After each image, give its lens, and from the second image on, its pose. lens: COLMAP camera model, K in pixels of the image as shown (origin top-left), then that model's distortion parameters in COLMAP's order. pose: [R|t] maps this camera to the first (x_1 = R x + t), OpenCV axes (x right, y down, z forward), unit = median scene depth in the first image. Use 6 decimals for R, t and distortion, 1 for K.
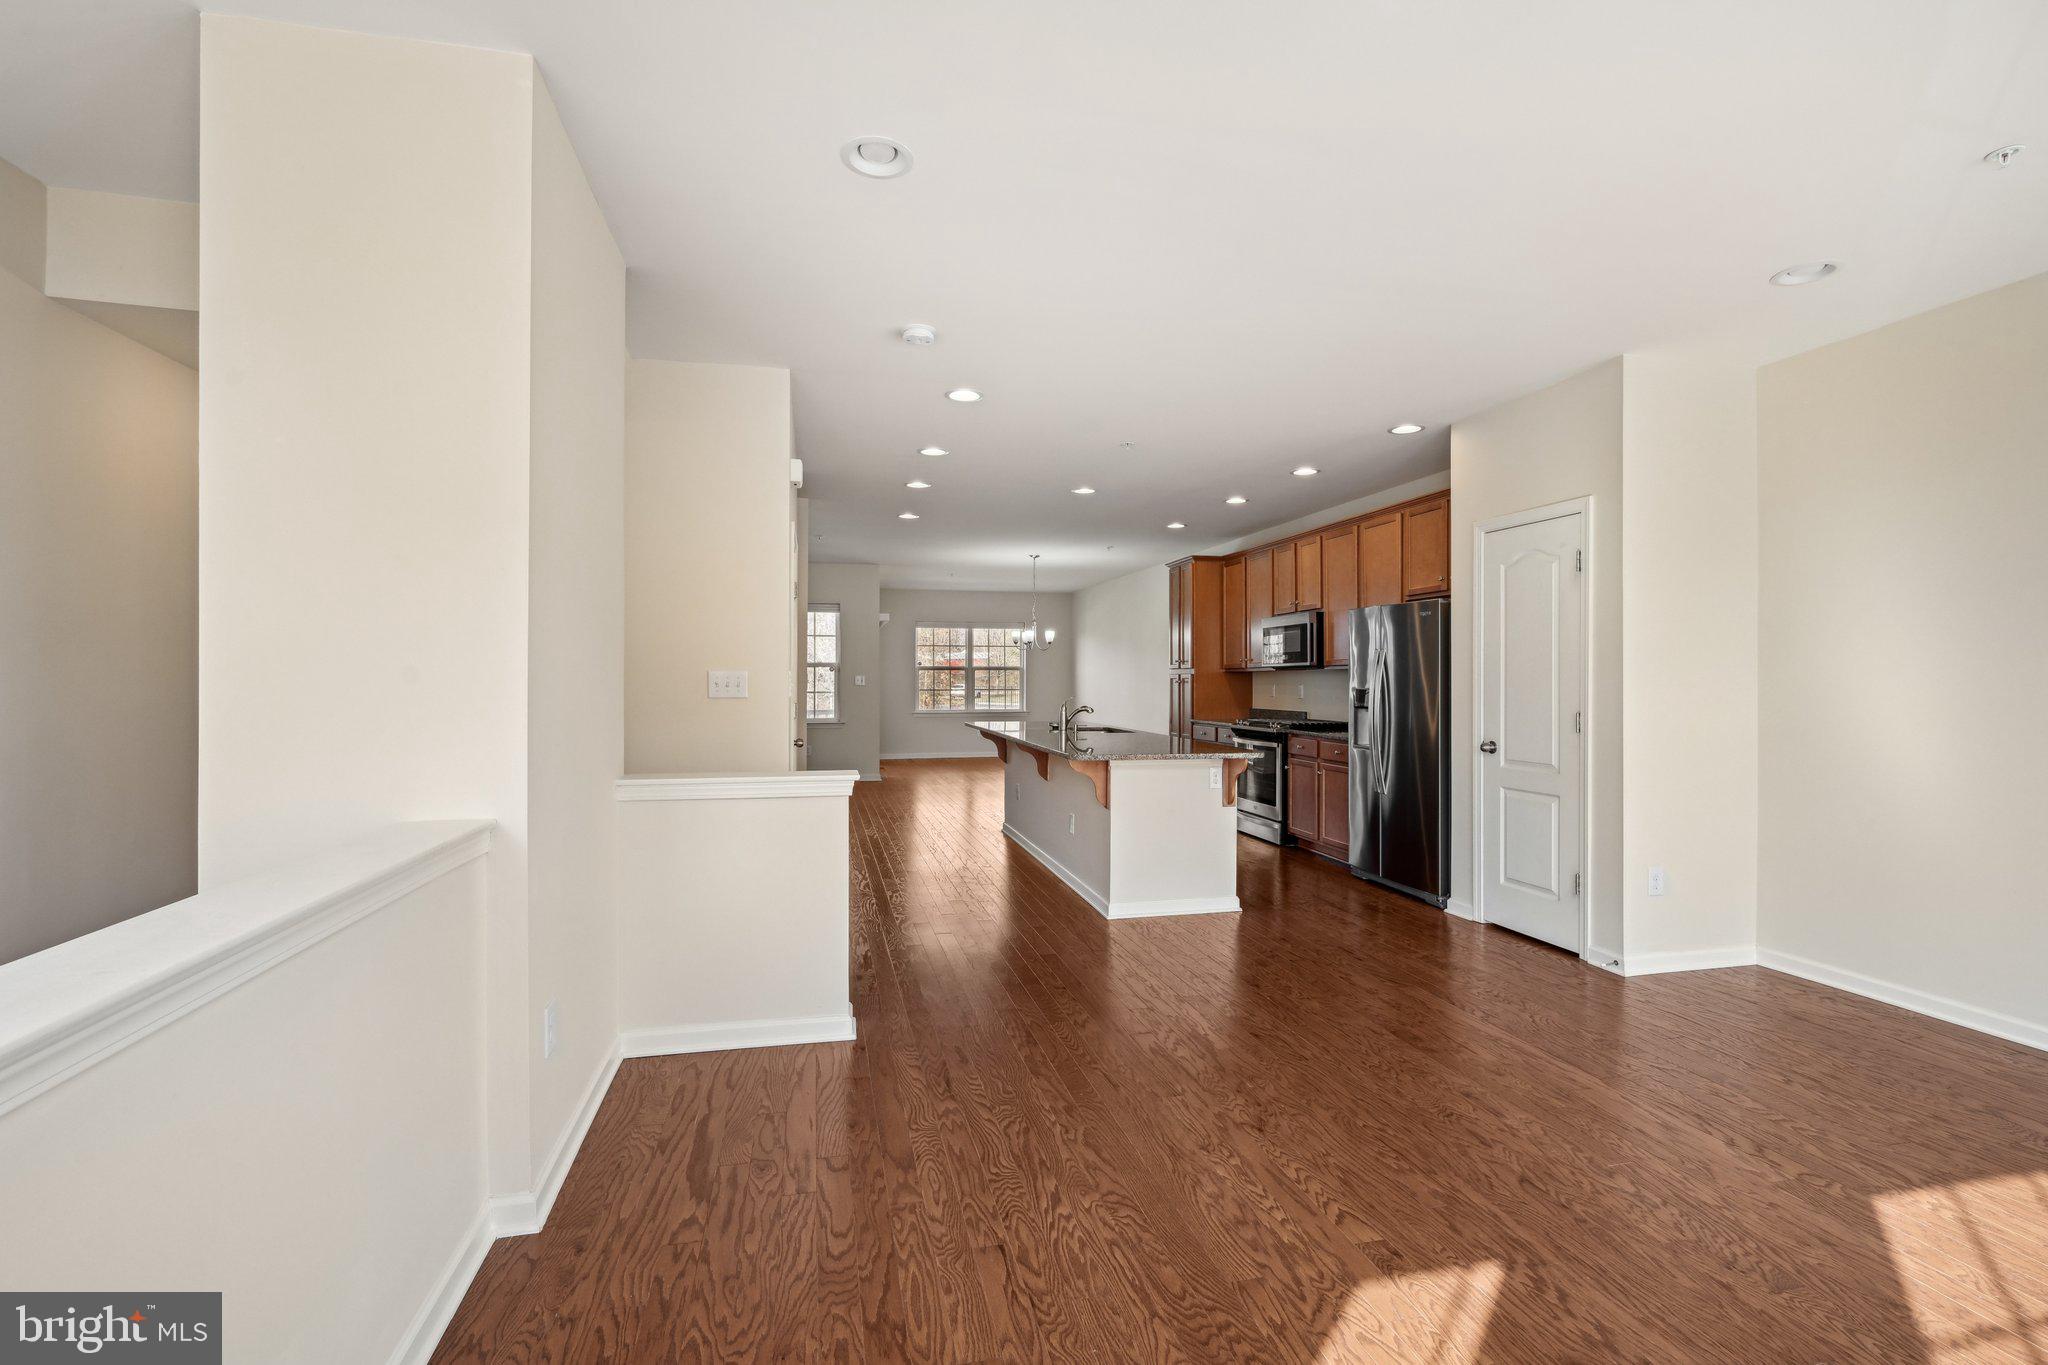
lens RADIAL K [[909.4, 0, 1027.8], [0, 909.4, 679.7], [0, 0, 1]] dist [0.000450, -0.000559]
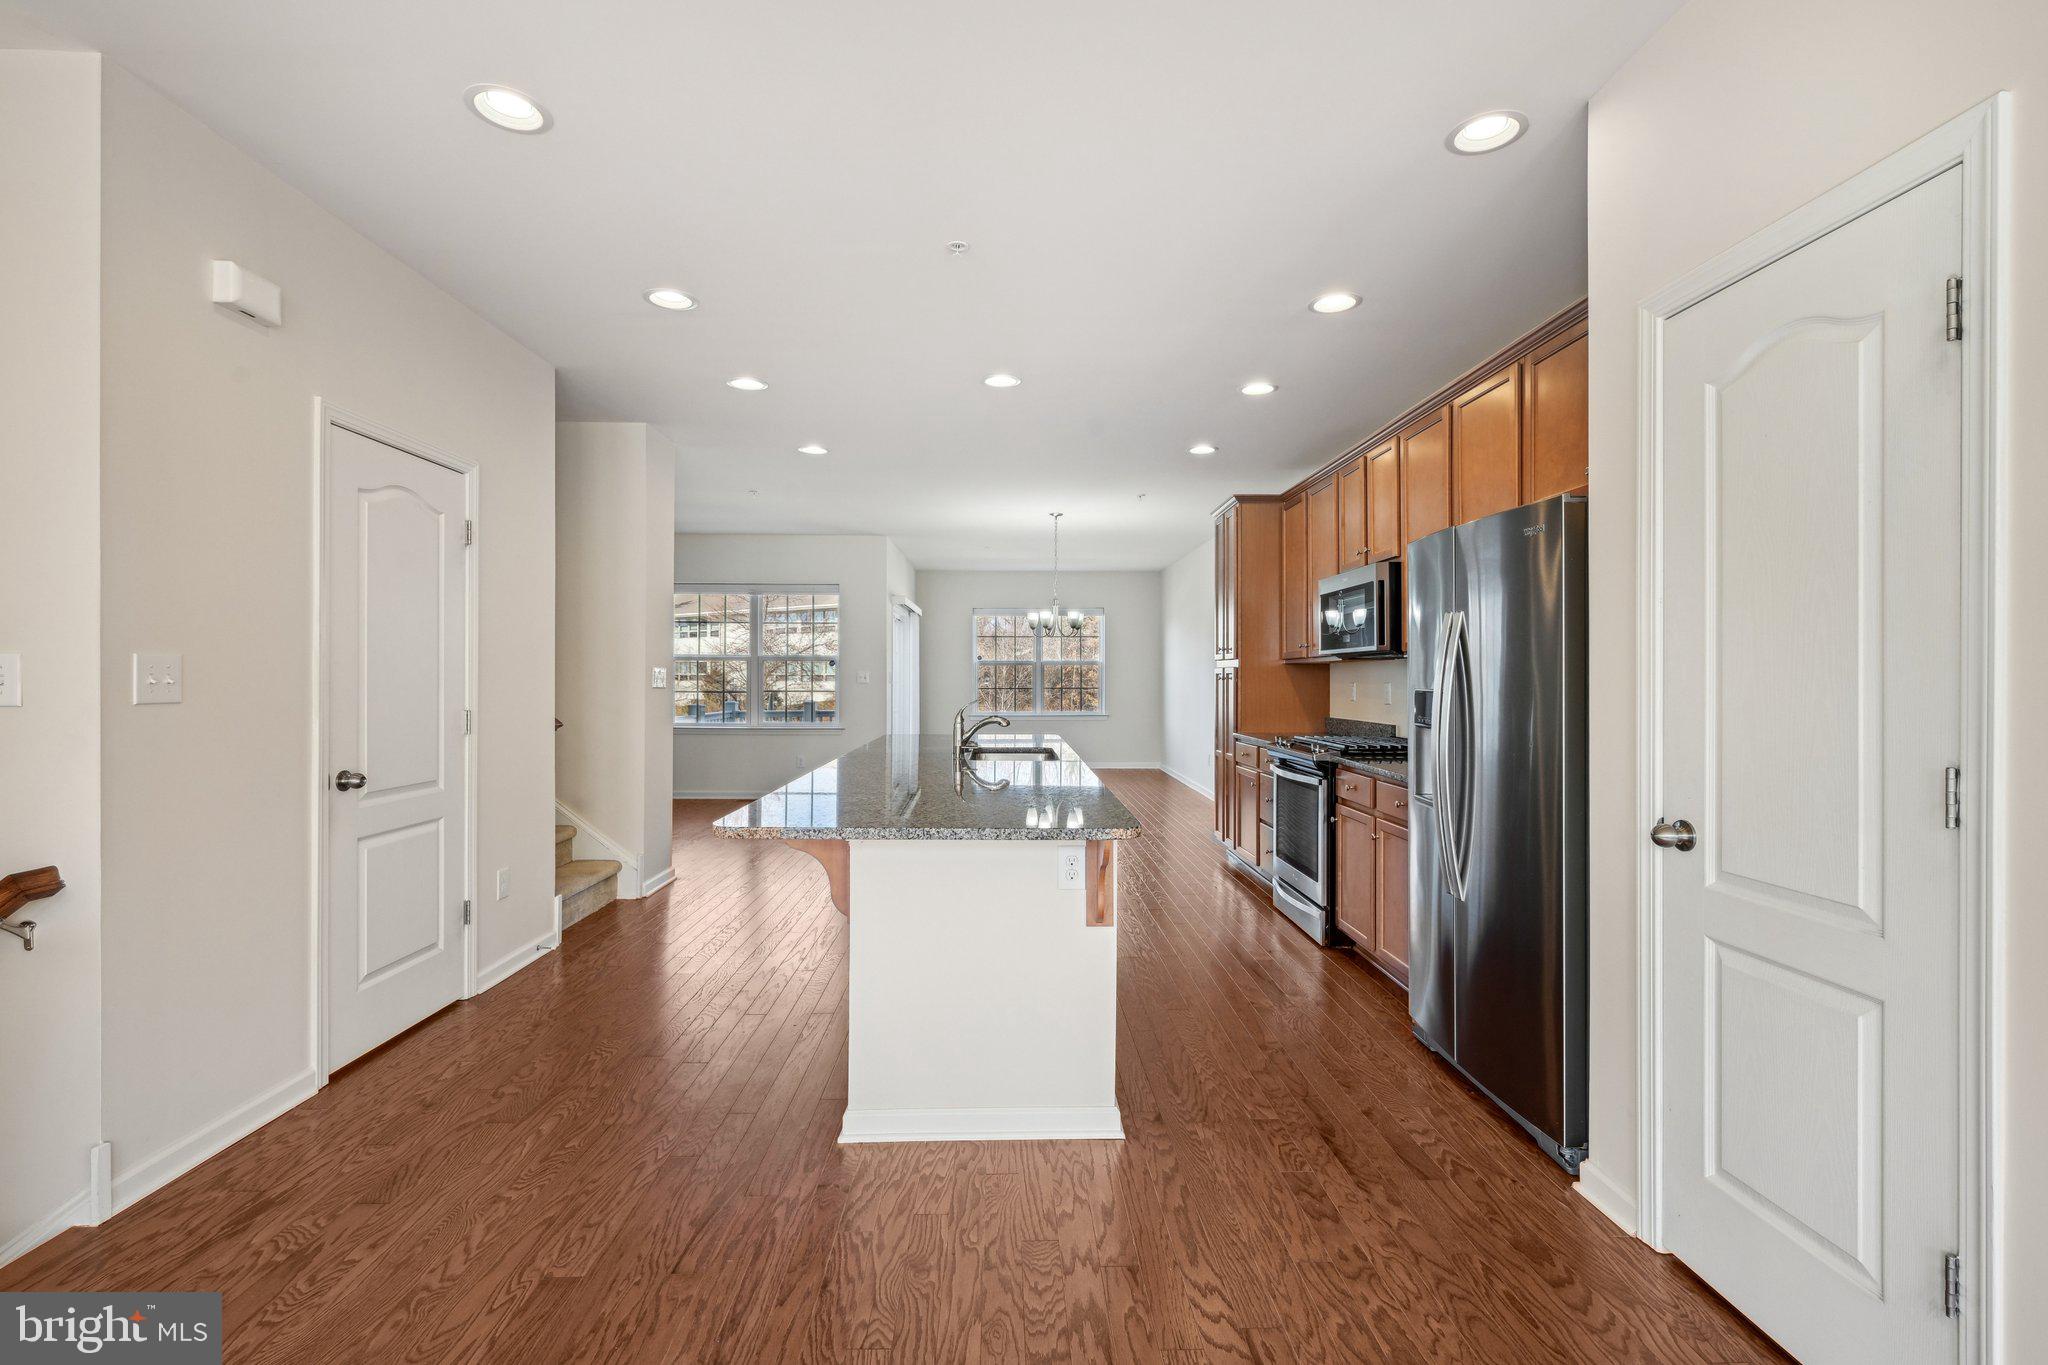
lens RADIAL K [[909.4, 0, 1026.0], [0, 909.4, 673.9], [0, 0, 1]] dist [0.000450, -0.000559]
pose [[0.979769, 0.002655, -0.200113, 0.220450], [-0.003508, 0.999986, -0.003911, 0.002925], [0.200100, 0.004534, 0.979765, 0.393522]]
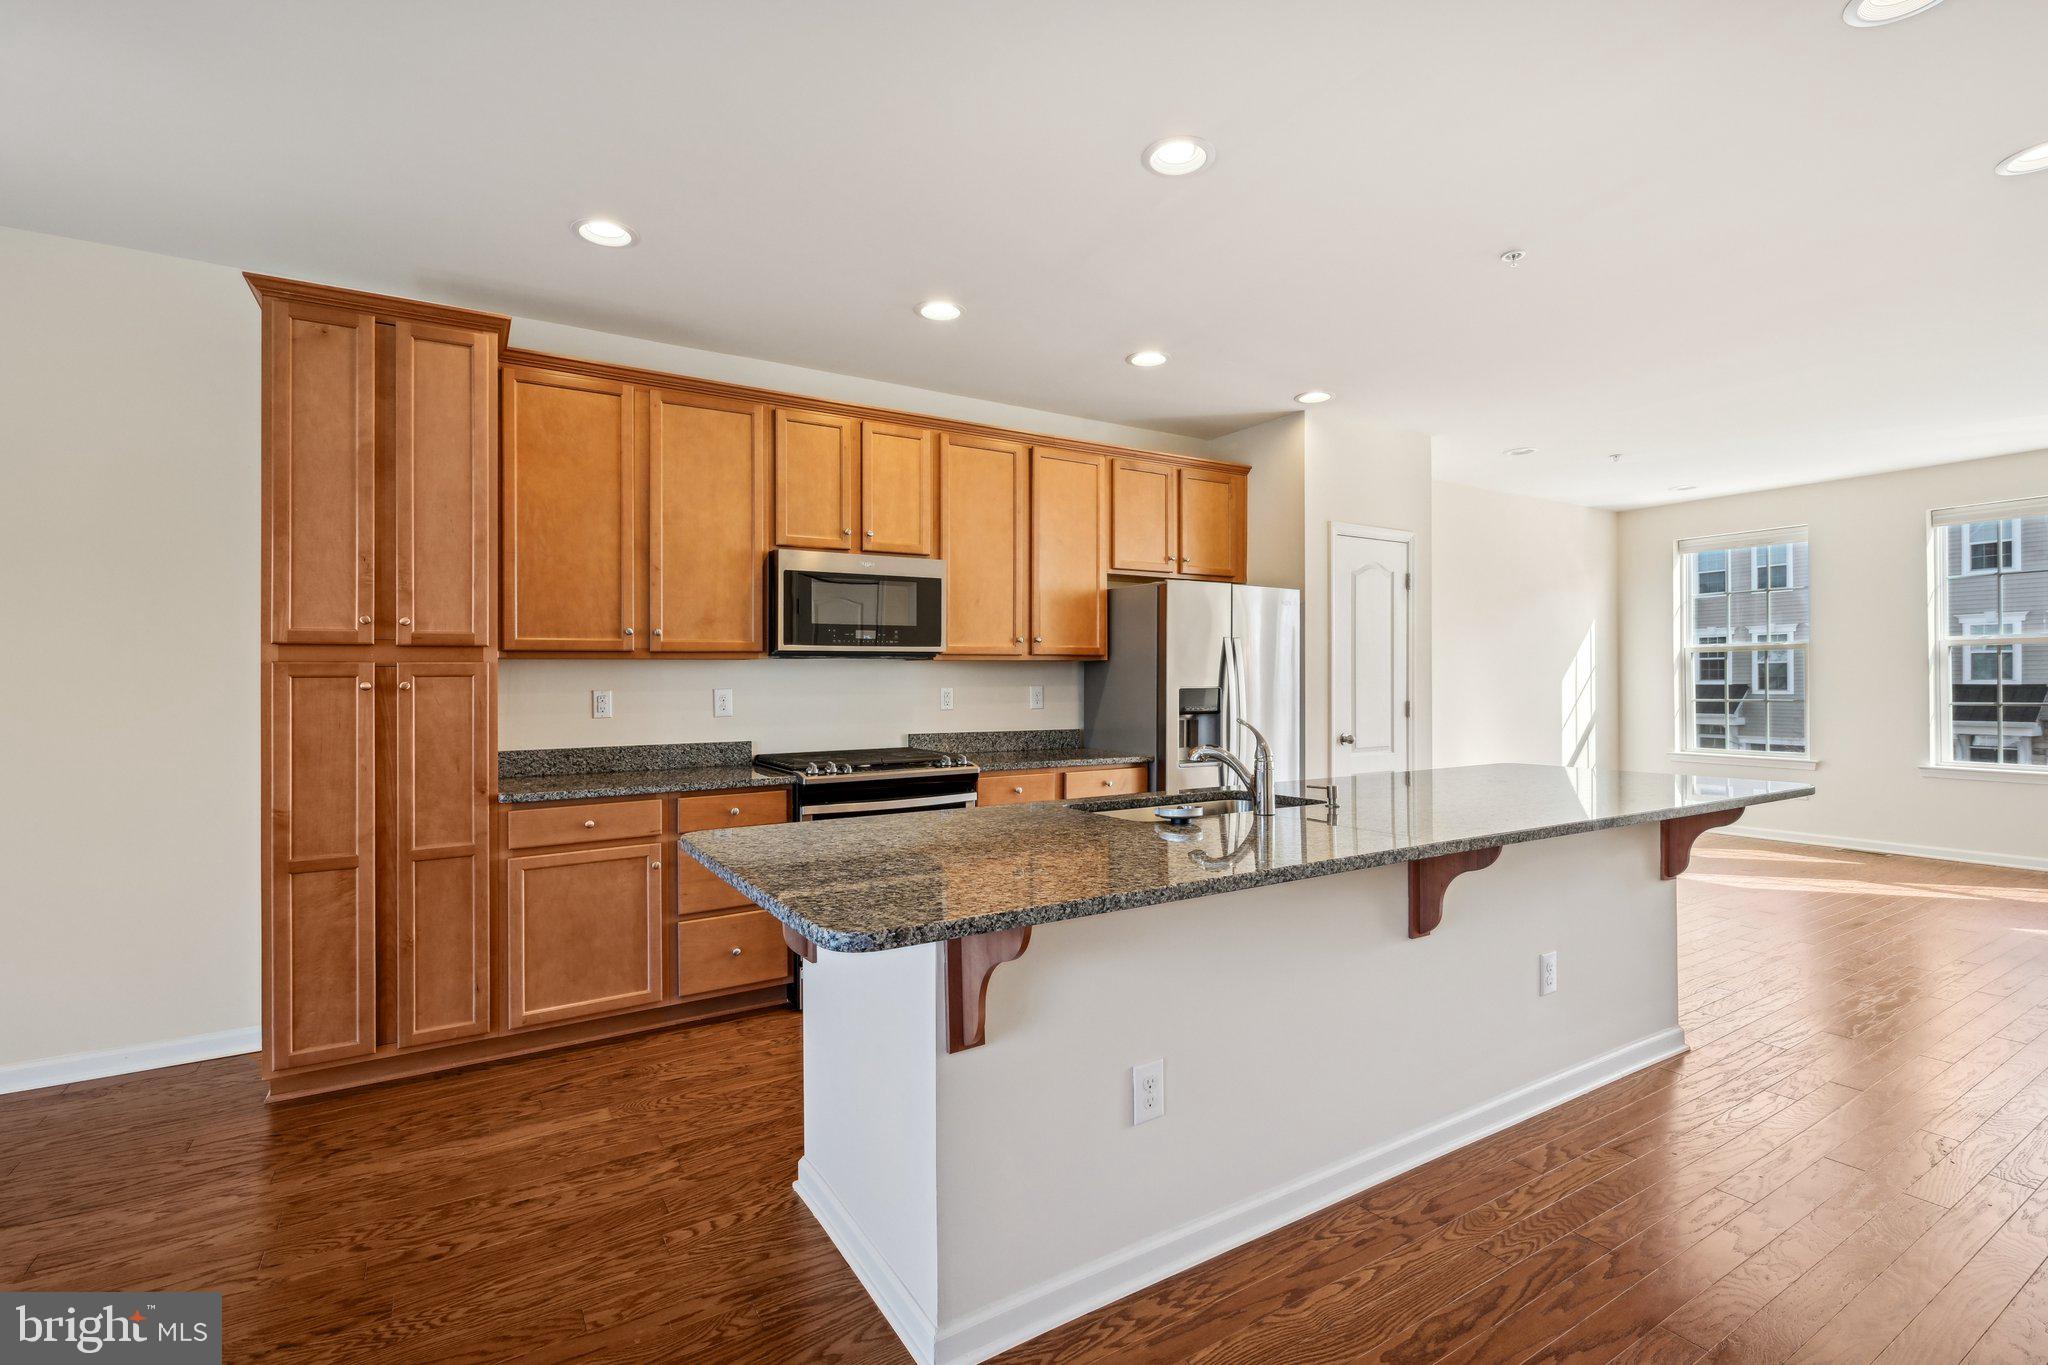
lens RADIAL K [[909.4, 0, 1018.6], [0, 909.4, 677.7], [0, 0, 1]] dist [0.000450, -0.000559]
pose [[-0.312436, 0.000837, 0.949938, -0.276463], [0.004702, 0.999989, 0.000666, -0.000389], [-0.949927, 0.004675, -0.312436, 1.238670]]
